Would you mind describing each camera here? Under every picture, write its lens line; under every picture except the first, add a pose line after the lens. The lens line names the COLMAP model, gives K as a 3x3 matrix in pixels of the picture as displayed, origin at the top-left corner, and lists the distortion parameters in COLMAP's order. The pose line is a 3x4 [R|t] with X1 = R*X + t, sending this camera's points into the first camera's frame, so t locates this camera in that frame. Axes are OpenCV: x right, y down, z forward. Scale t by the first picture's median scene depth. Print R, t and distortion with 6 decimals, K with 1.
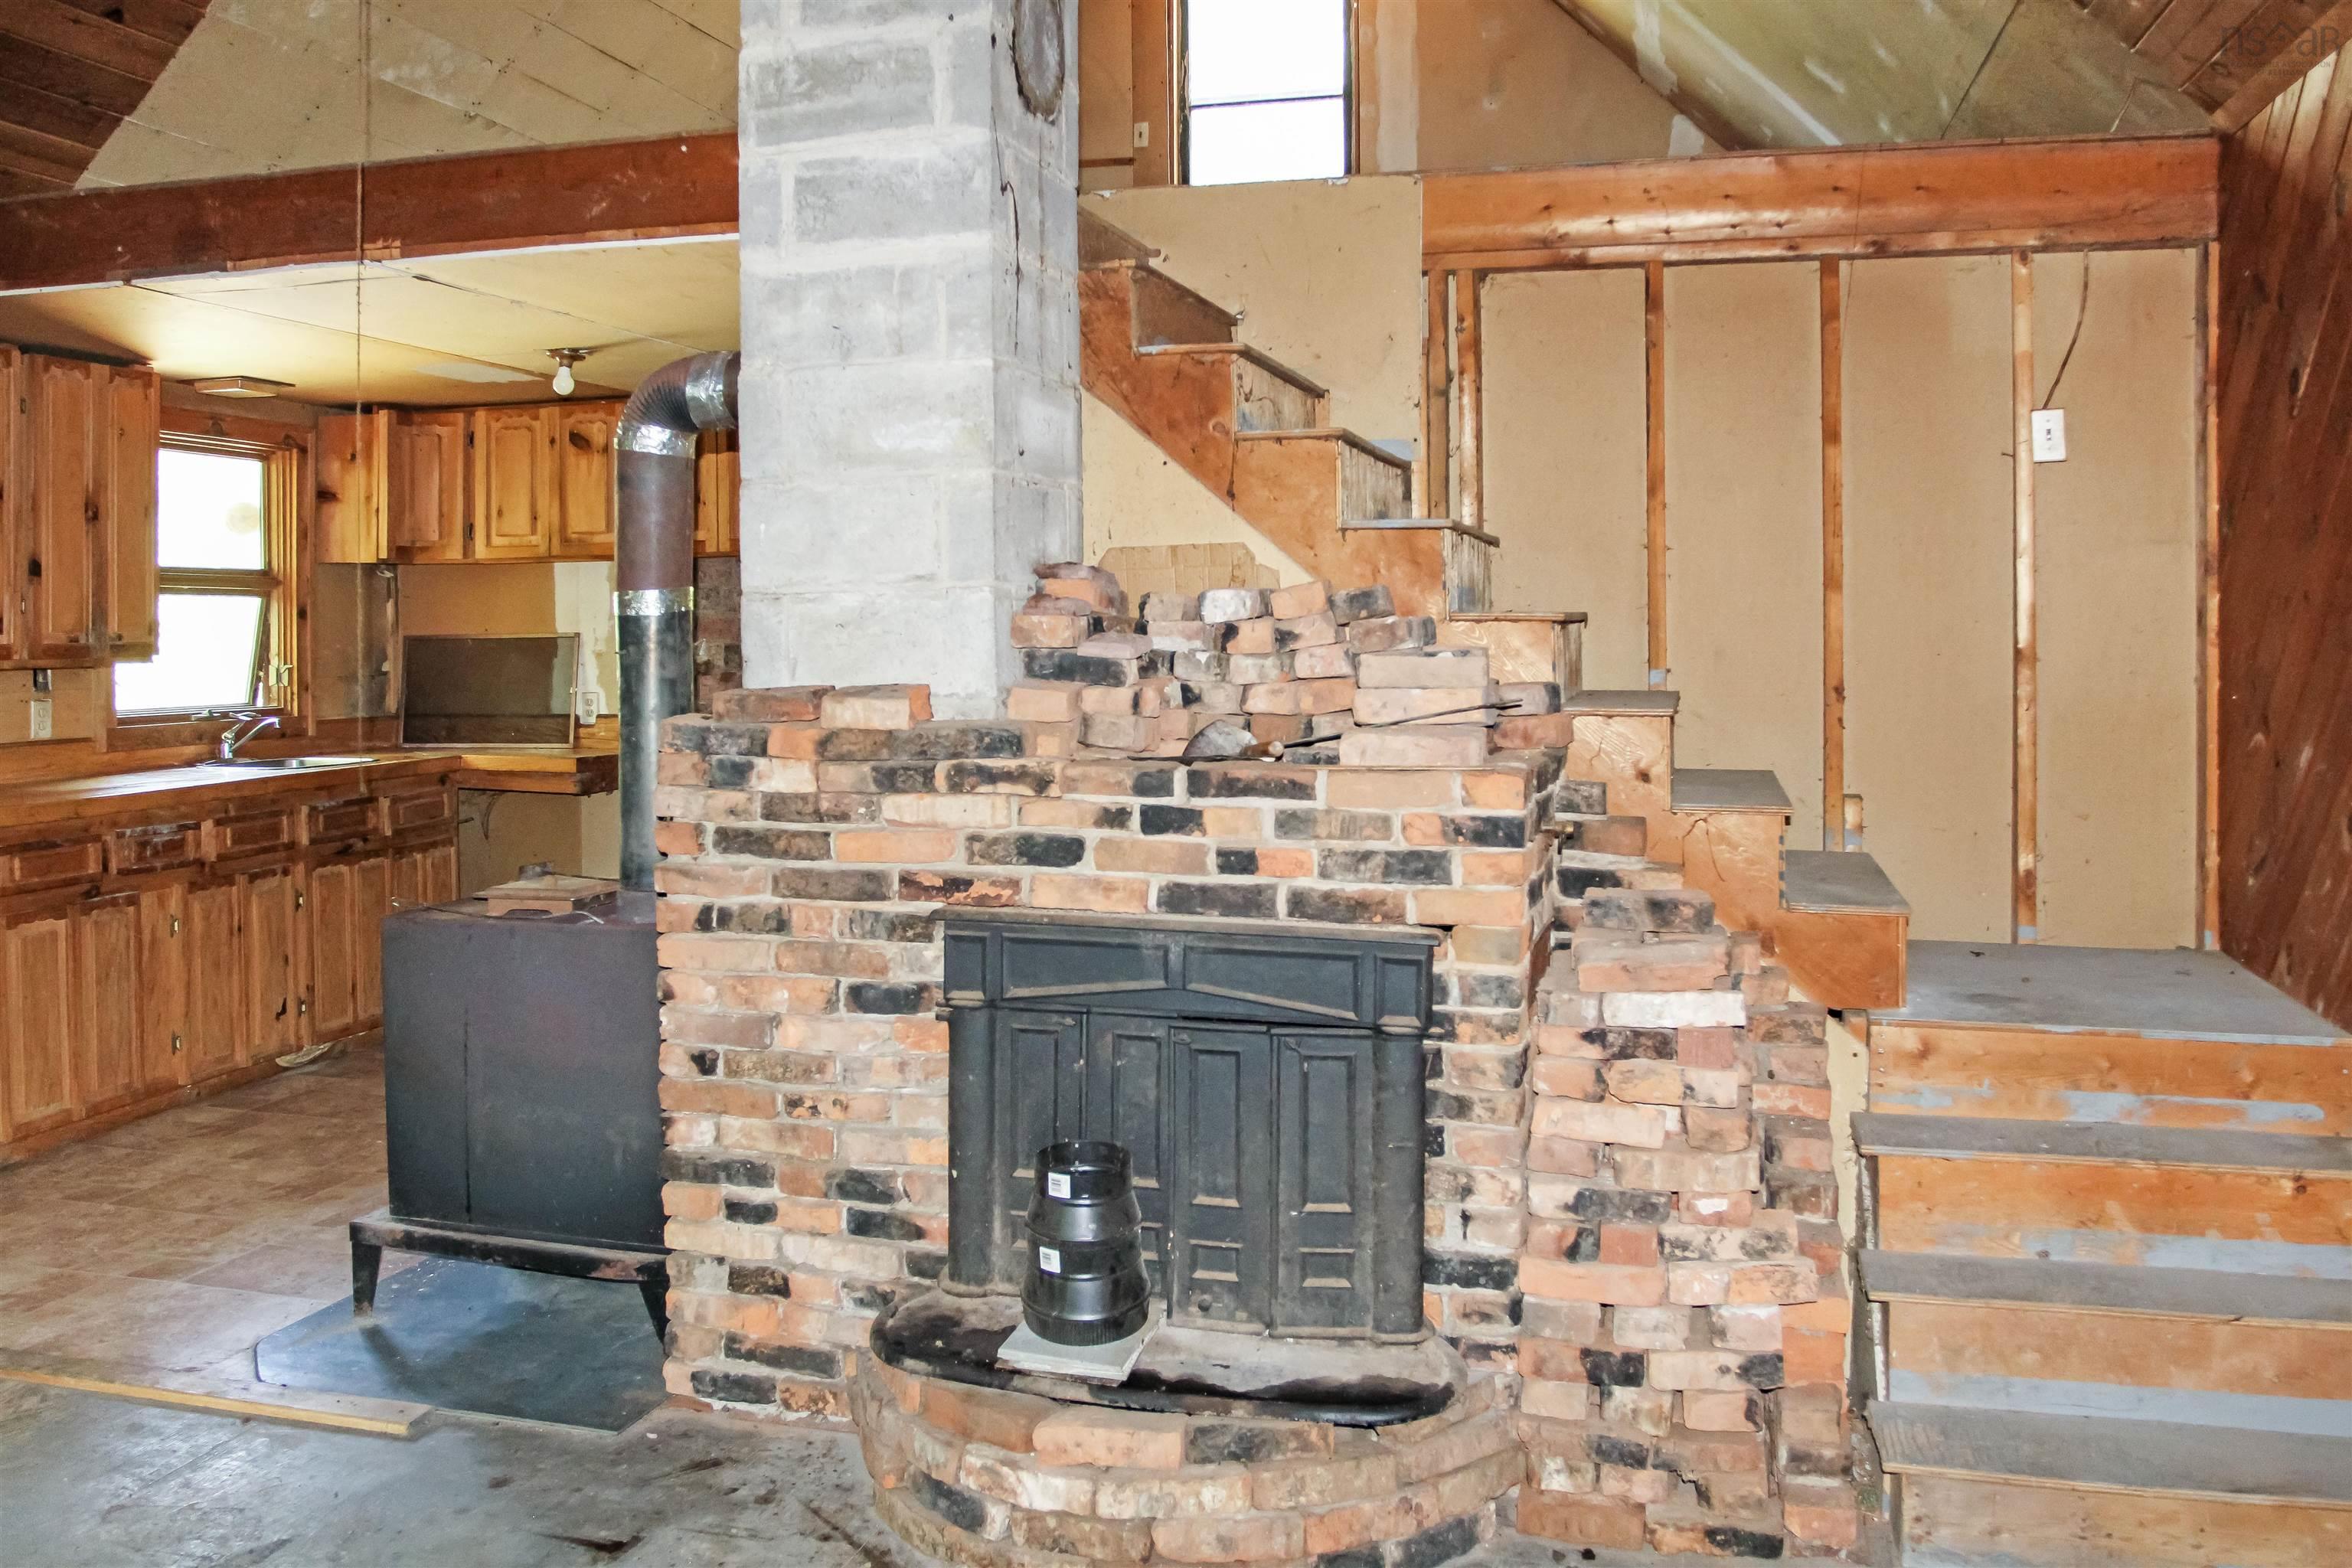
lens RADIAL K [[1929.4, 0, 1323.0], [0, 1929.4, 602.4], [0, 0, 1]] dist [-0.064683, 0.005331]
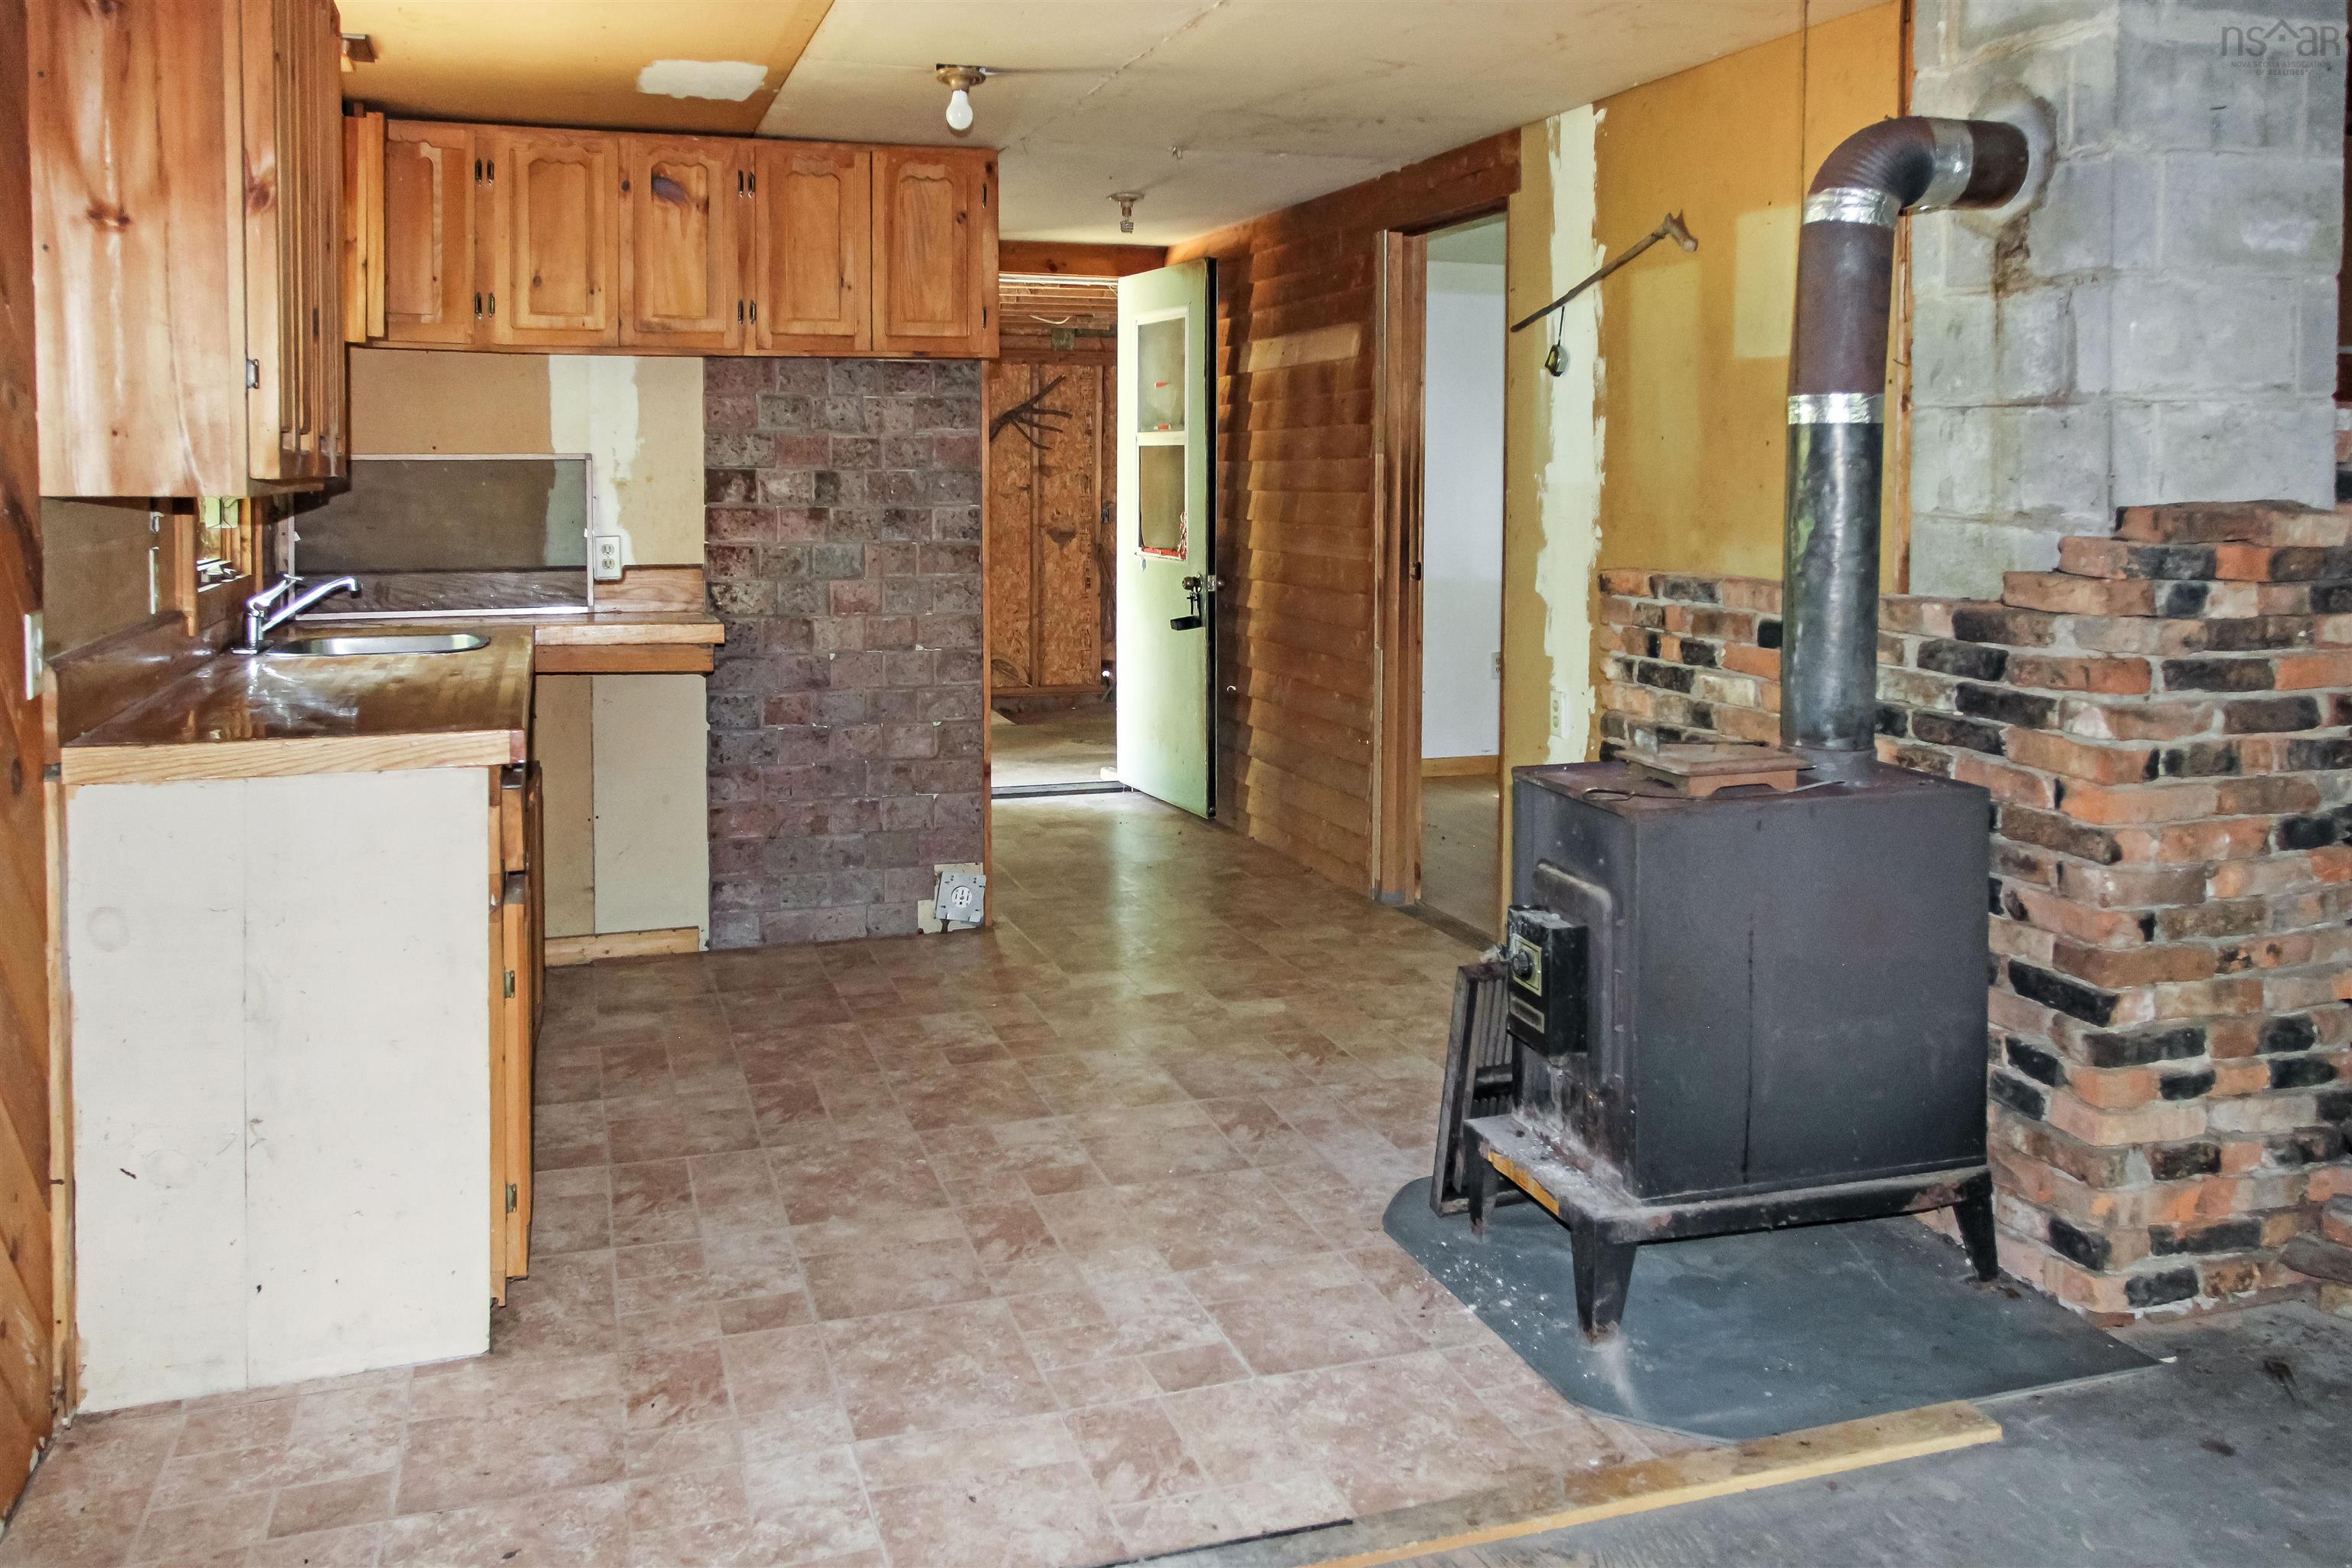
lens RADIAL K [[1973.7, 0, 1130.9], [0, 1973.7, 526.3], [0, 0, 1]] dist [-0.049192, 0.067846]
pose [[0.838405, -0.007695, 0.544994, -1.231000], [-0.012630, 0.999358, 0.033541, 0.030888], [-0.544902, -0.035005, 0.837769, 0.510123]]
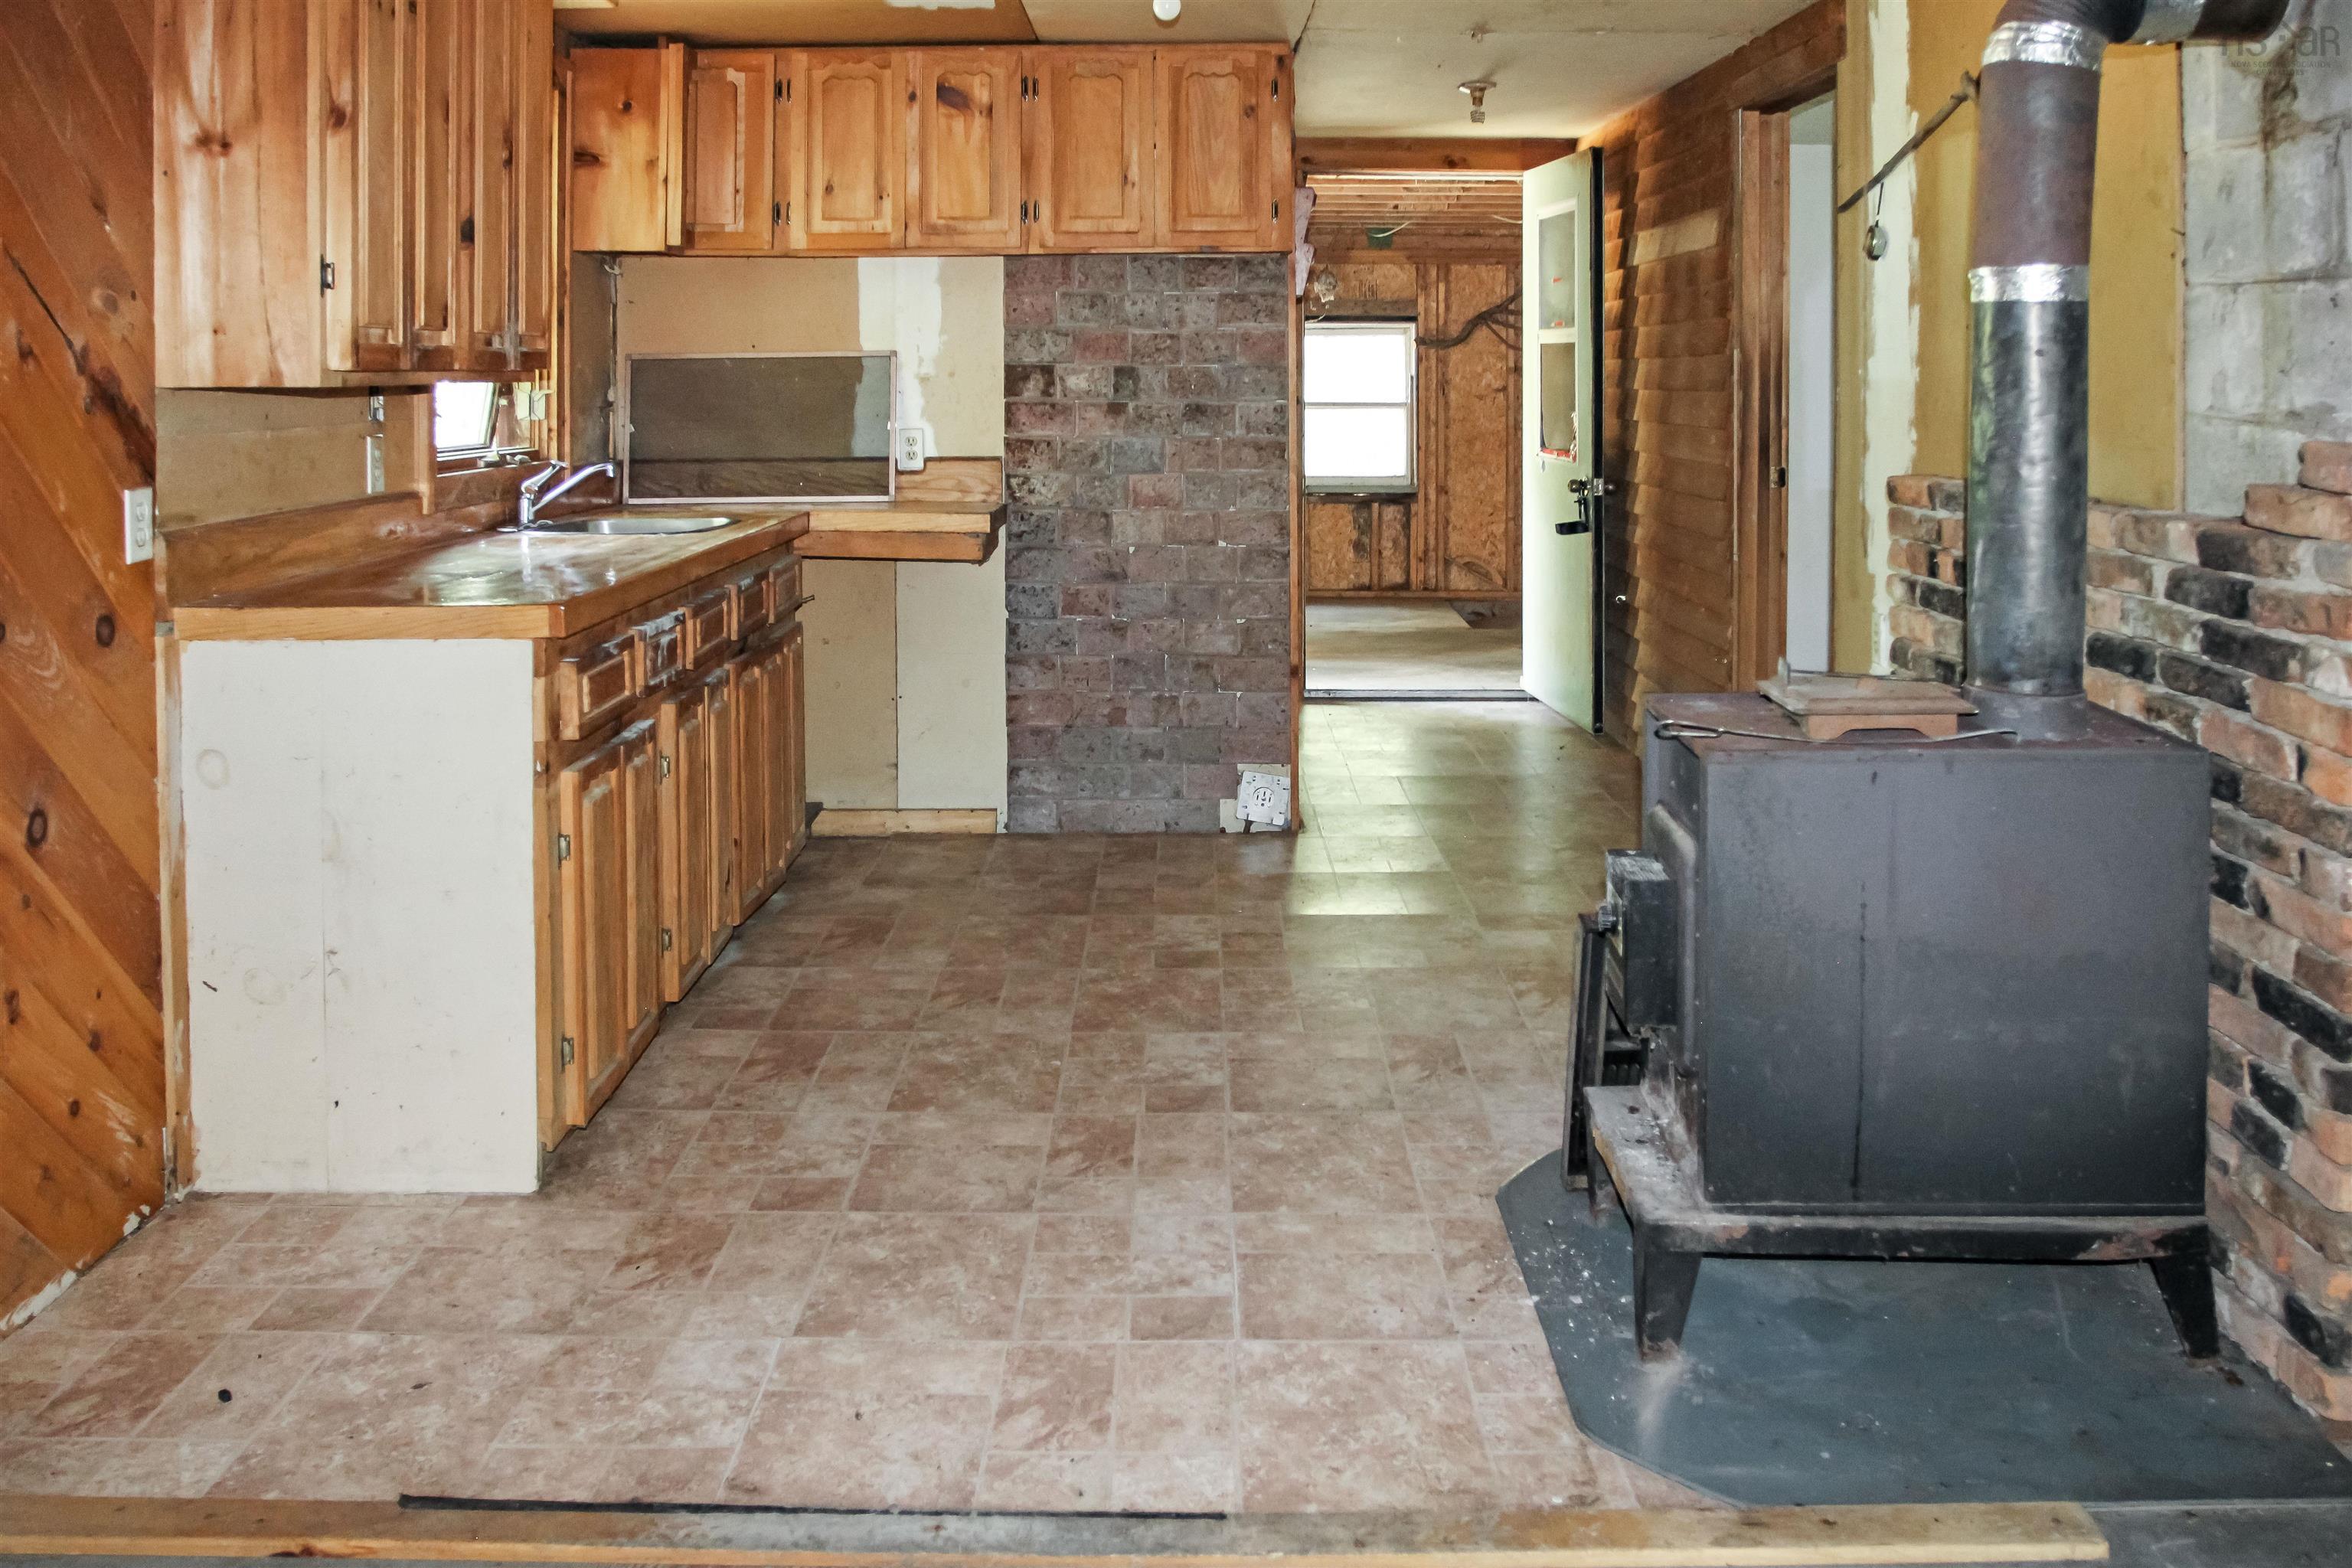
lens RADIAL K [[1910.5, 0, 1172.1], [0, 1910.5, 380.7], [0, 0, 1]] dist [-0.050547, 0.011350]
pose [[0.969801, 0.009242, 0.243722, -0.944508], [-0.012479, 0.999853, 0.011744, 0.035217], [-0.243578, -0.014431, 0.969774, 0.460486]]
